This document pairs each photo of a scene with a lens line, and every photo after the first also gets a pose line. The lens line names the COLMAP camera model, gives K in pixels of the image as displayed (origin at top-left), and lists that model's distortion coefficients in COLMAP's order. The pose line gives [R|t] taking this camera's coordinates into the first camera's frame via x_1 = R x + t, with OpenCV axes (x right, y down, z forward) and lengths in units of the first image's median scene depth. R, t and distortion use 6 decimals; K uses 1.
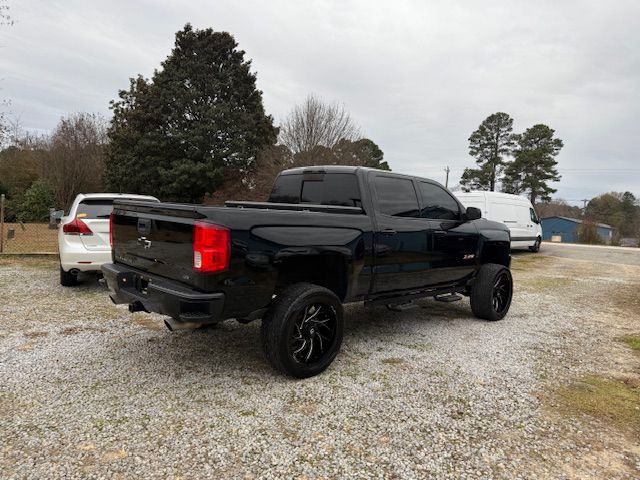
lens RADIAL K [[446.0, 0, 321.8], [0, 446.0, 237.9], [0, 0, 1]] dist [0.047066, -0.052600]
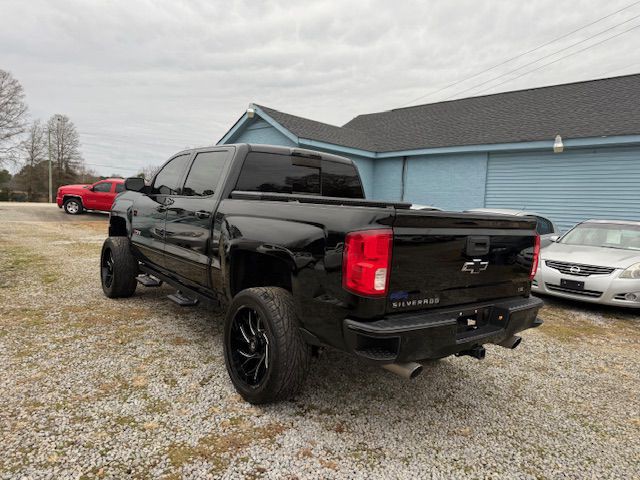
lens RADIAL K [[446.8, 0, 319.1], [0, 446.8, 238.8], [0, 0, 1]] dist [0.049833, -0.055916]
pose [[0.114199, -0.130175, 0.984892, -0.130090], [0.008419, 0.991469, 0.130068, -0.015276], [-0.993422, -0.006562, 0.114321, 0.130632]]
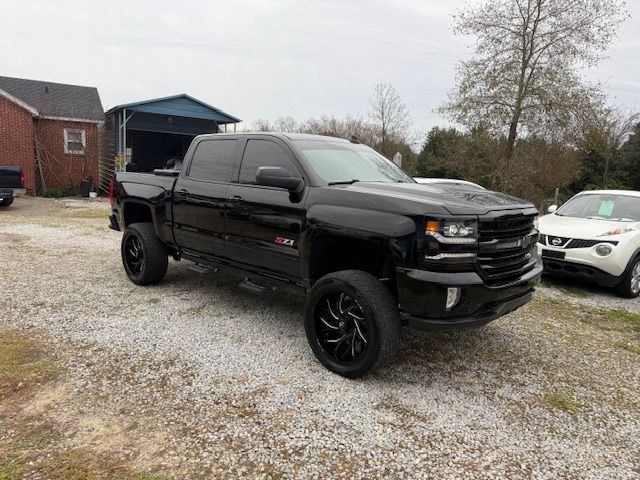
lens RADIAL K [[444.6, 0, 320.0], [0, 444.6, 240.0], [0, 0, 1]] dist [0.041535, -0.045393]
pose [[0.029412, 0.096681, -0.994881, 0.169422], [-0.108464, 0.989743, 0.092975, -0.004775], [0.993665, 0.105174, 0.039596, 0.174579]]
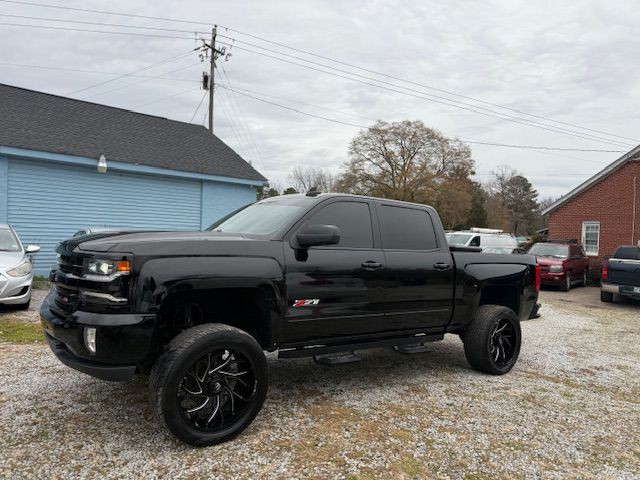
lens RADIAL K [[447.6, 0, 320.0], [0, 447.6, 251.8], [0, 0, 1]] dist [0.055991, -0.058882]
pose [[-0.983939, -0.106394, 0.143330, -0.001647], [-0.093865, 0.991369, 0.091526, -0.019931], [-0.151831, 0.076602, -0.985434, 0.313026]]
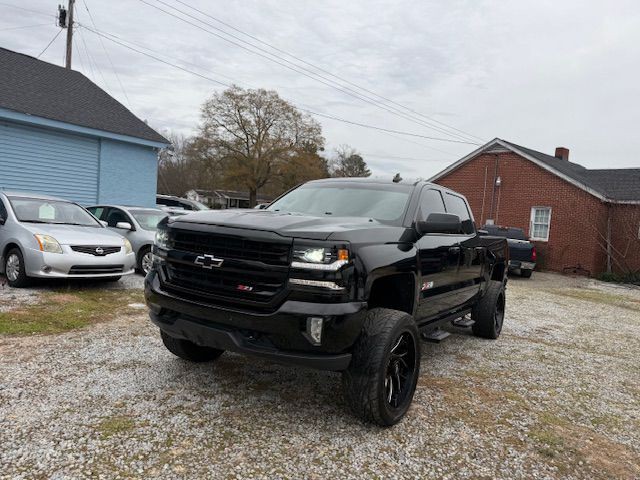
lens RADIAL K [[448.5, 0, 316.2], [0, 448.5, 239.4], [0, 0, 1]] dist [0.051159, -0.063236]
pose [[-0.969367, -0.128125, -0.209549, 0.068994], [-0.149647, 0.984613, 0.090238, -0.015560], [0.194763, 0.118832, -0.973625, 0.314997]]
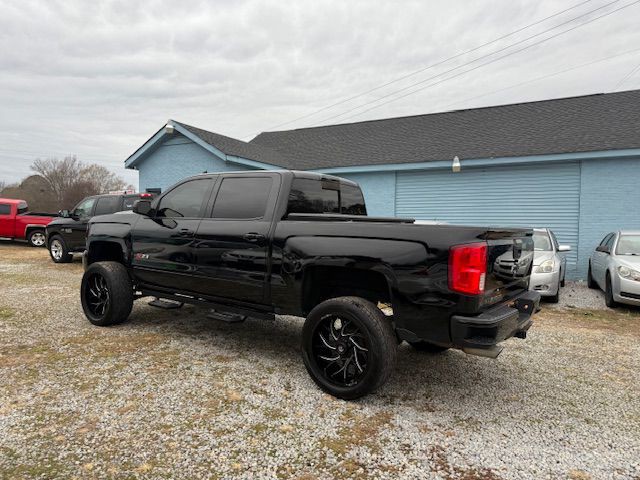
lens RADIAL K [[446.2, 0, 317.4], [0, 446.2, 239.6], [0, 0, 1]] dist [0.048932, -0.058342]
pose [[-0.161539, -0.102365, 0.981543, -0.142999], [0.021147, 0.994018, 0.107146, -0.018484], [-0.986640, 0.038065, -0.158408, 0.175871]]
